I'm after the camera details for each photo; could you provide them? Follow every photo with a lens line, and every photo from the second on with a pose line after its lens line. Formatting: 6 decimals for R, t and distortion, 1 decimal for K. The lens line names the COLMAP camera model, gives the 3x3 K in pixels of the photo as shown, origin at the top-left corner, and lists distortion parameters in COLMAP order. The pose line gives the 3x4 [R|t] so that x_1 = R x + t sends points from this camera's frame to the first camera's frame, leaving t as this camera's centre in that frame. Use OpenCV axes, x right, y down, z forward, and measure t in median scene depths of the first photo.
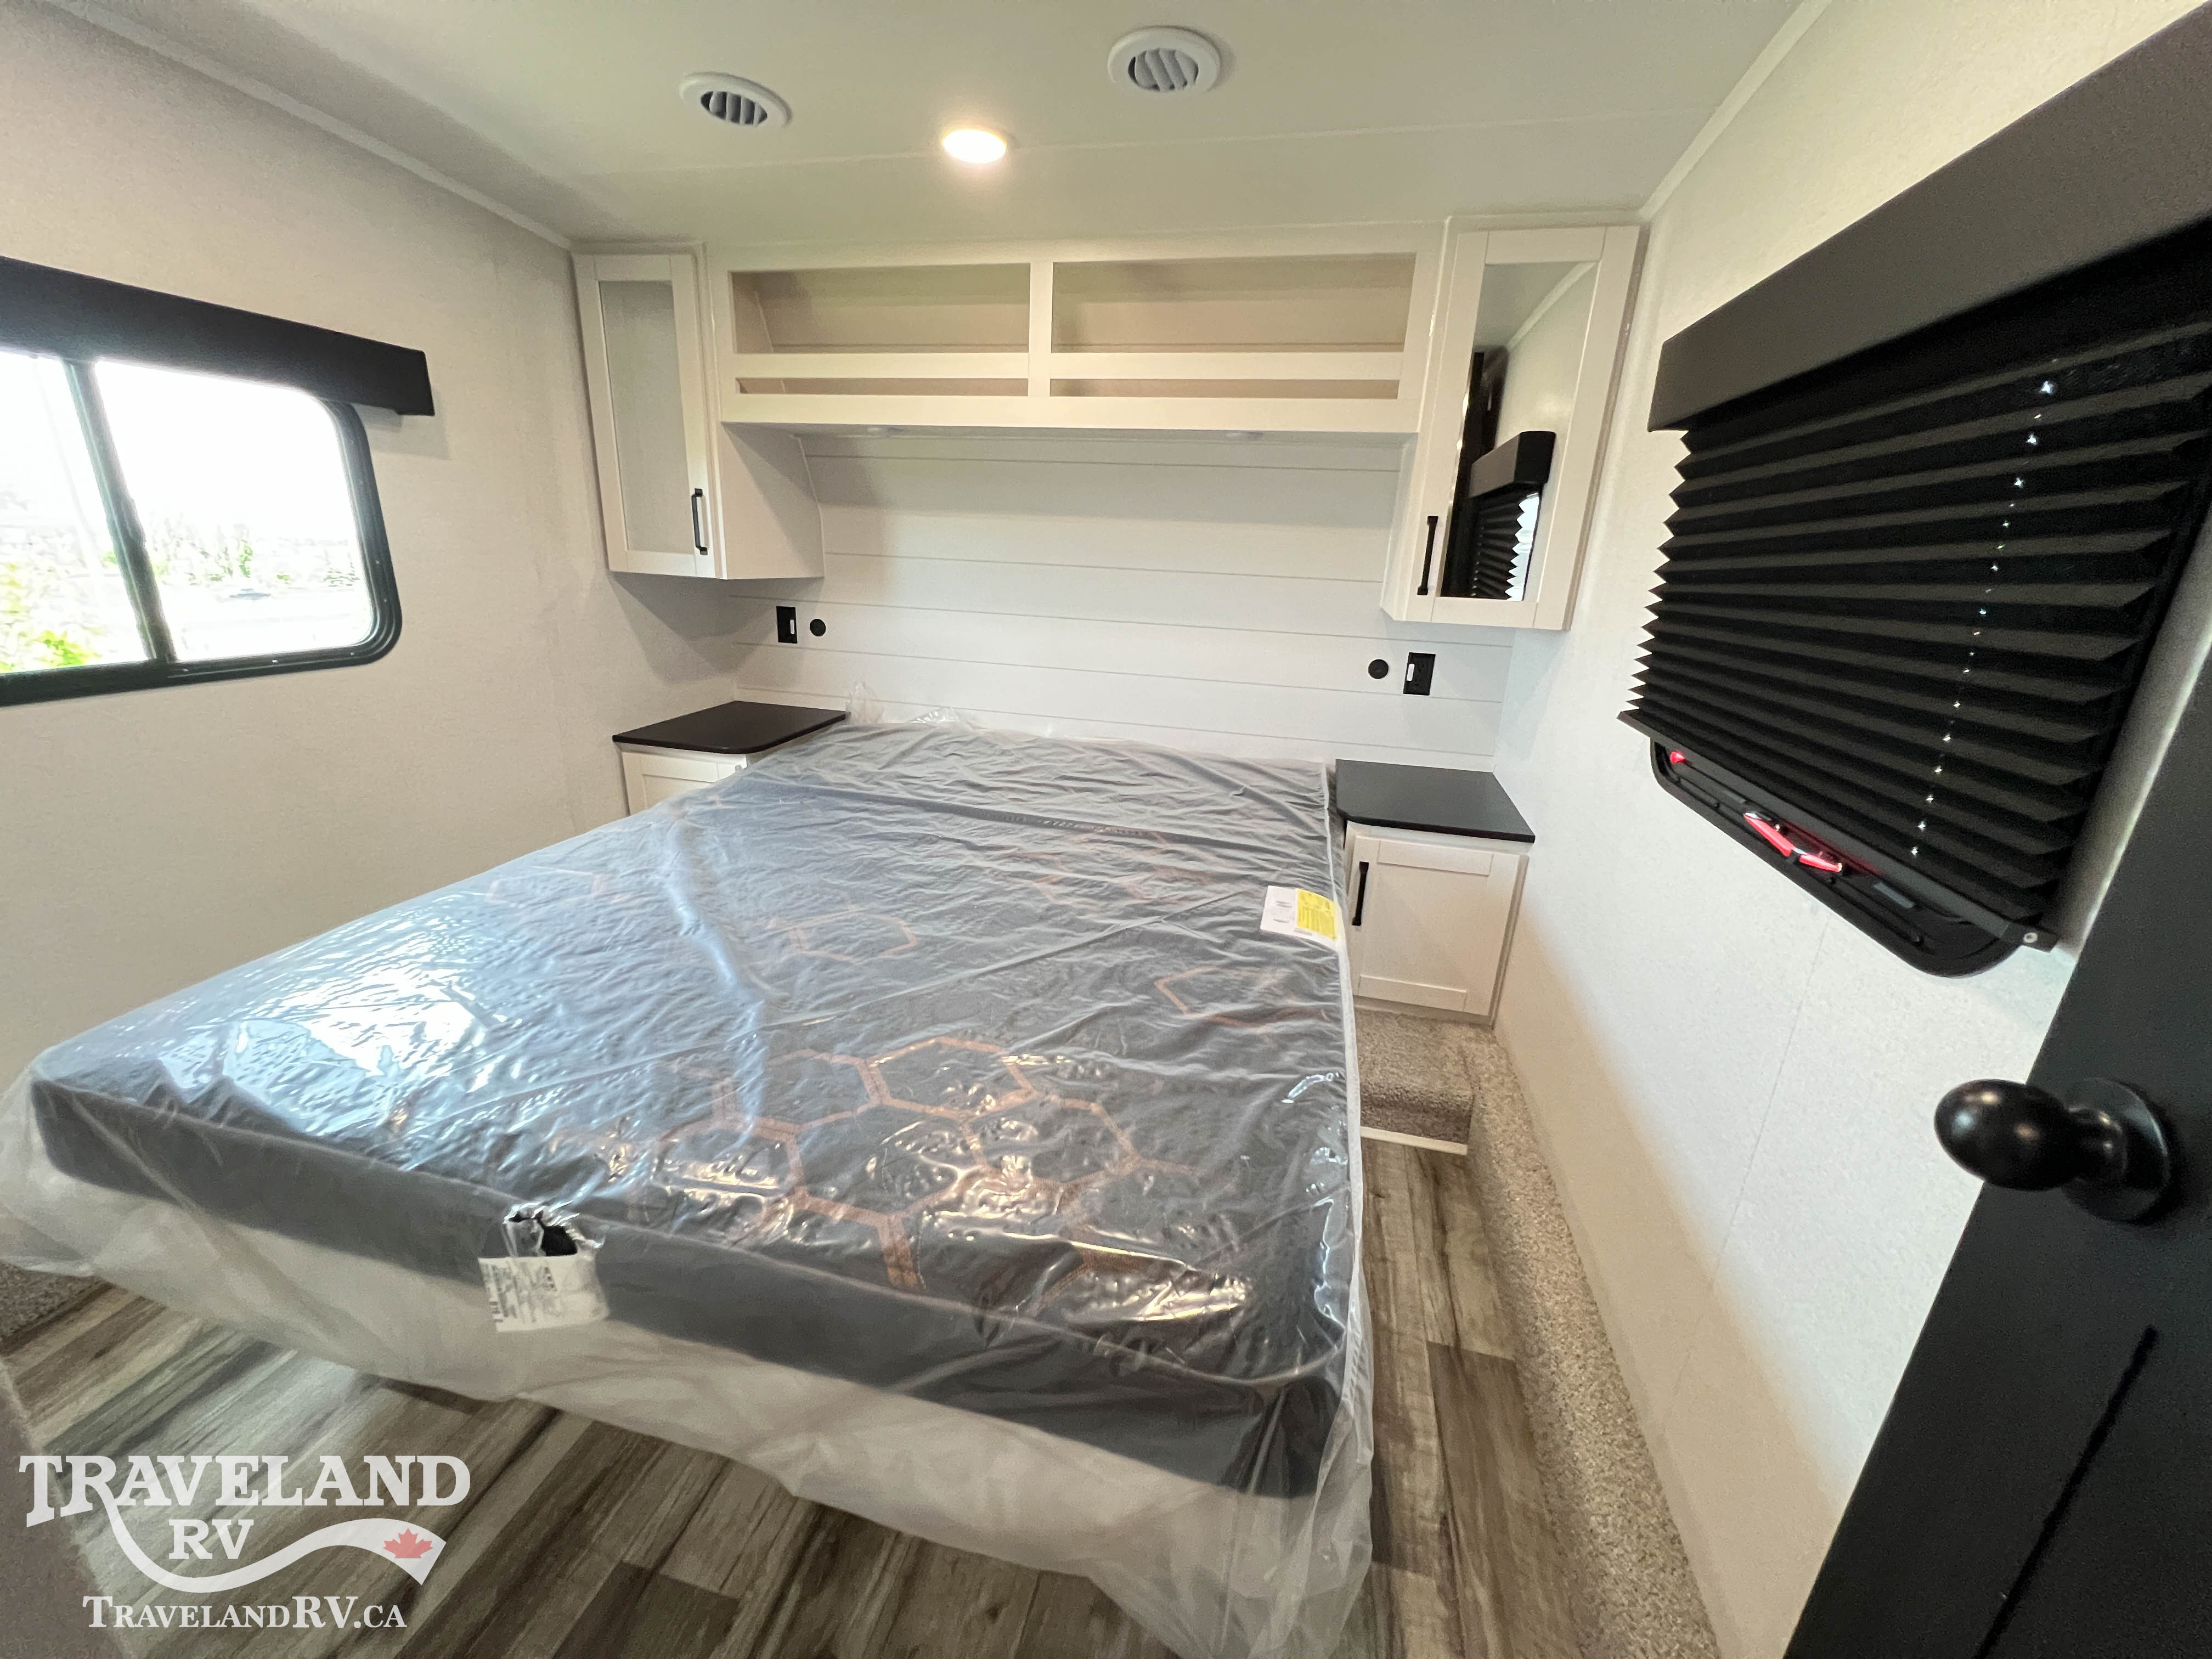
lens RADIAL K [[883.4, 0, 1105.7], [0, 883.4, 829.5], [0, 0, 1]] dist [-0.000701, 0.000466]
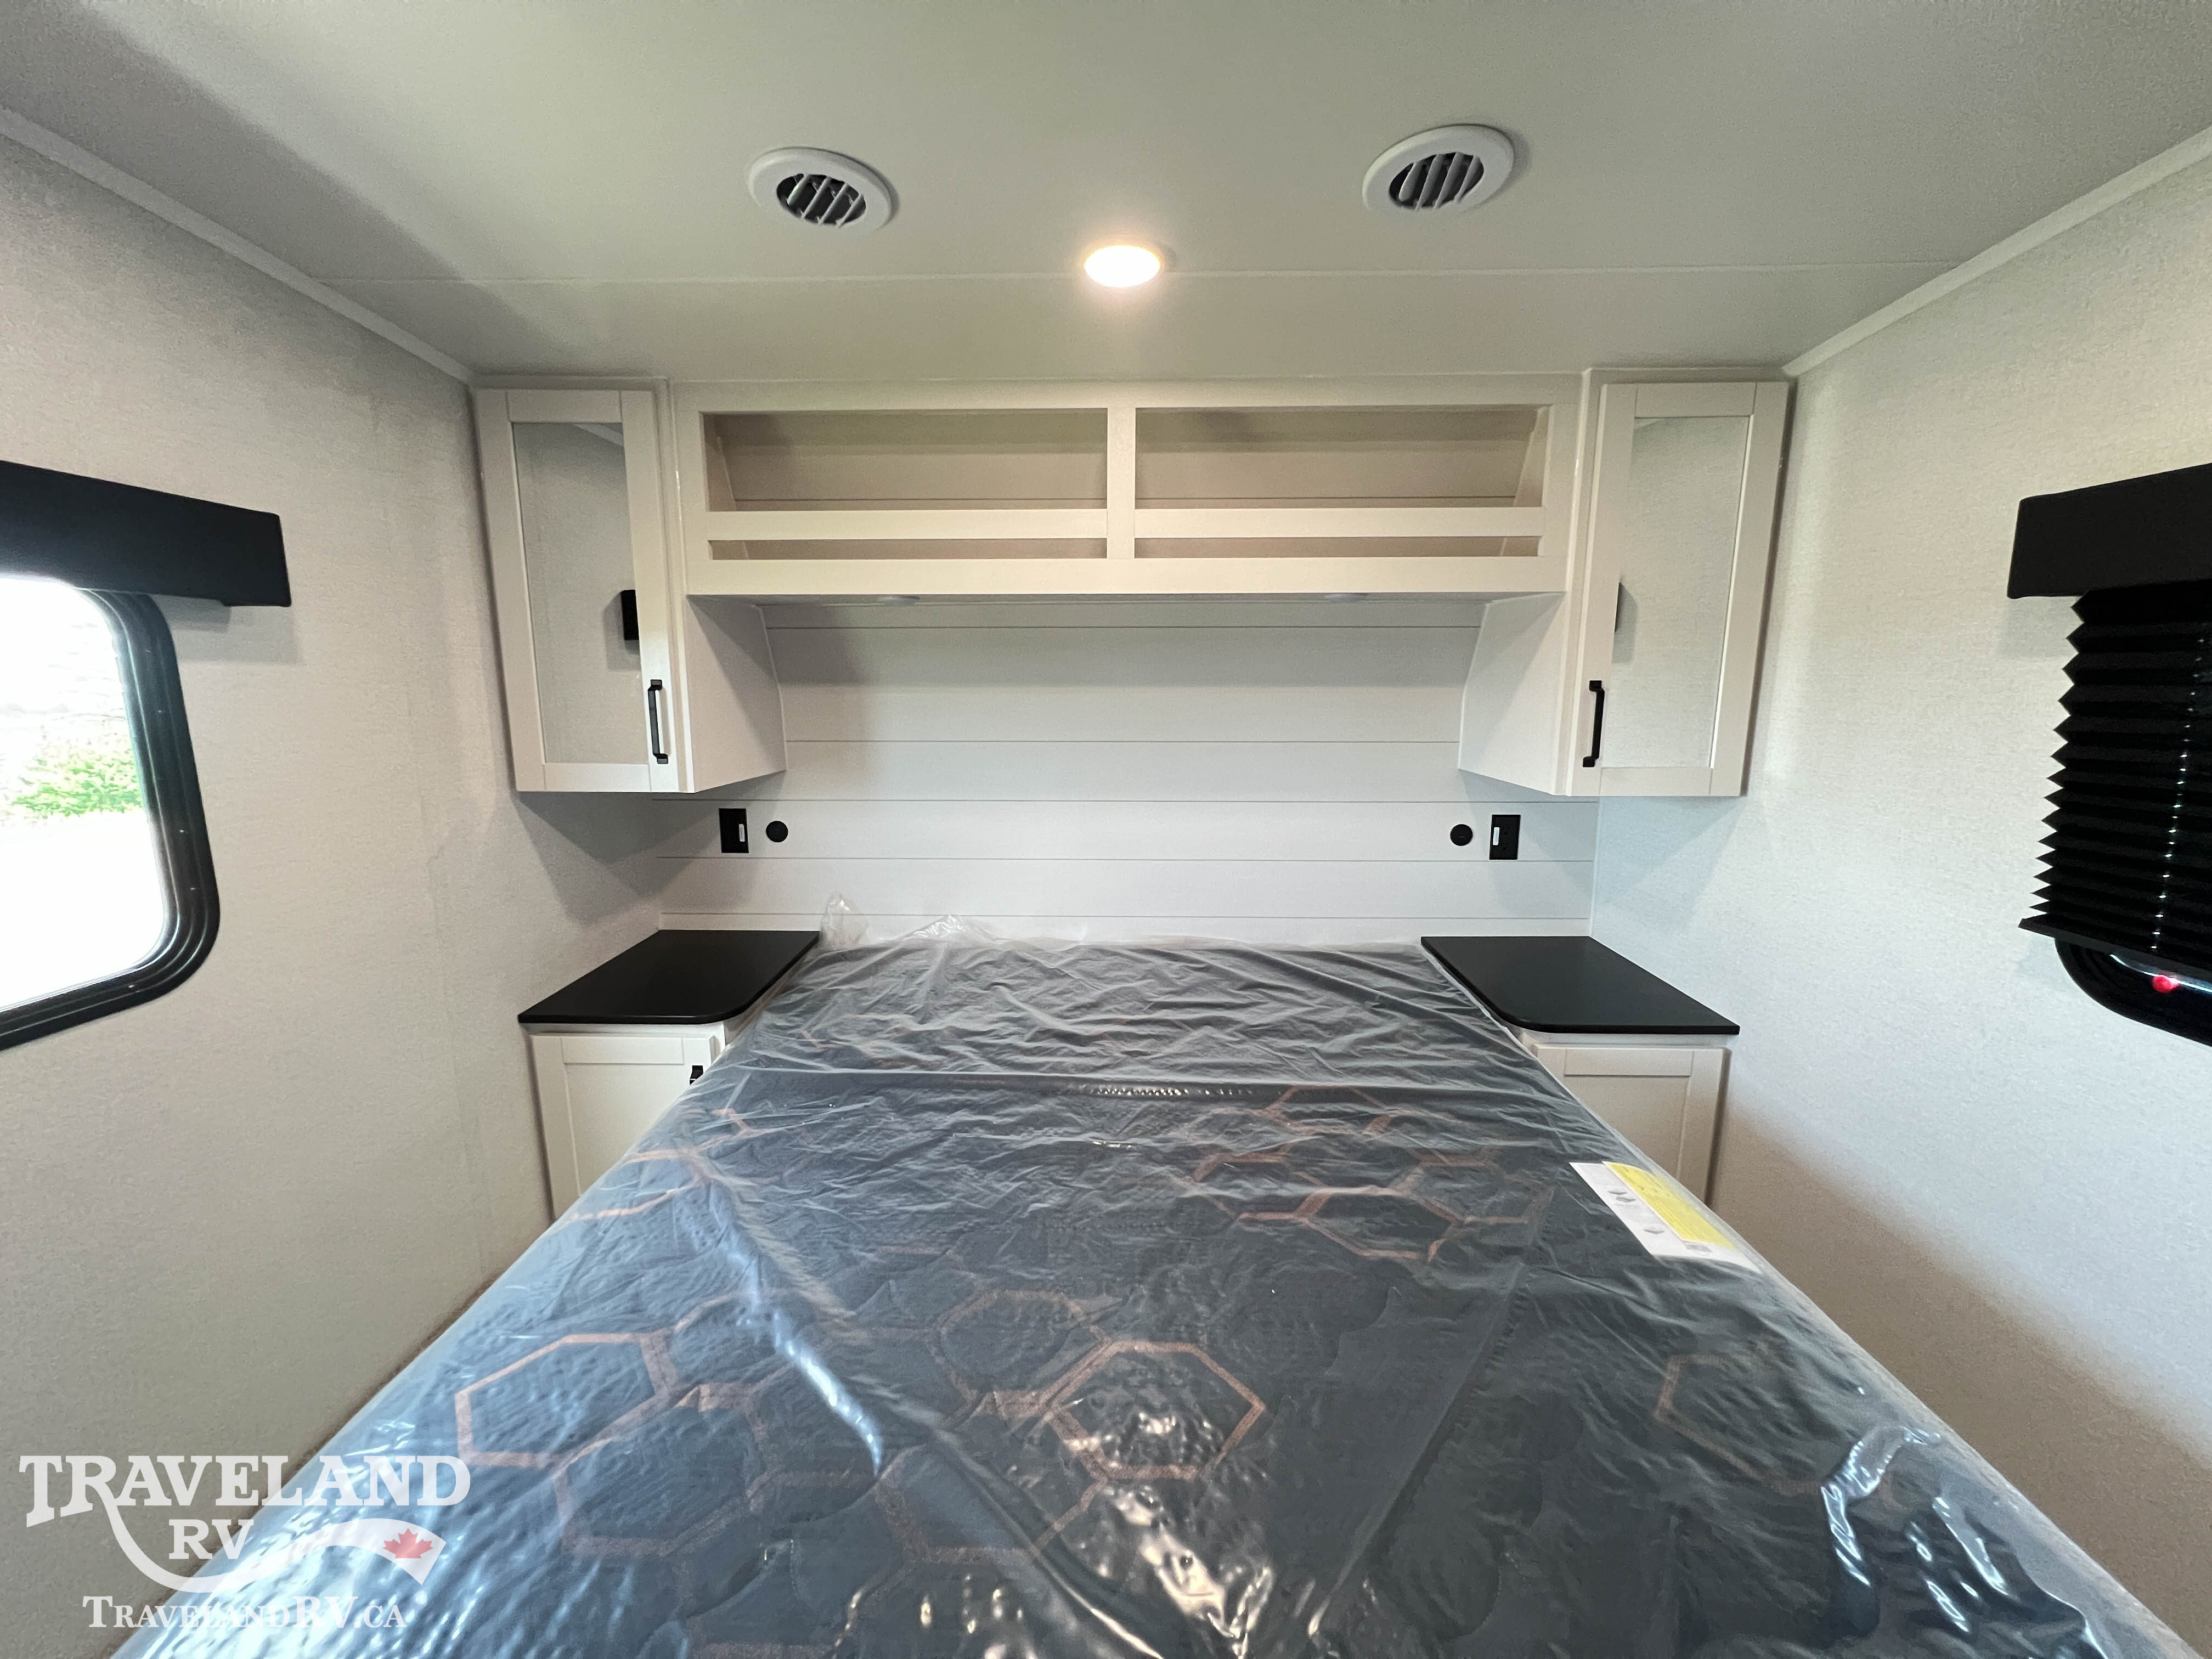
lens RADIAL K [[883.4, 0, 1106.9], [0, 883.4, 827.2], [0, 0, 1]] dist [-0.000701, 0.000466]
pose [[0.975281, -0.079725, 0.206083, -0.265418], [0.107598, 0.985948, -0.127782, -0.131214], [-0.192999, 0.146798, 0.970155, 0.225374]]
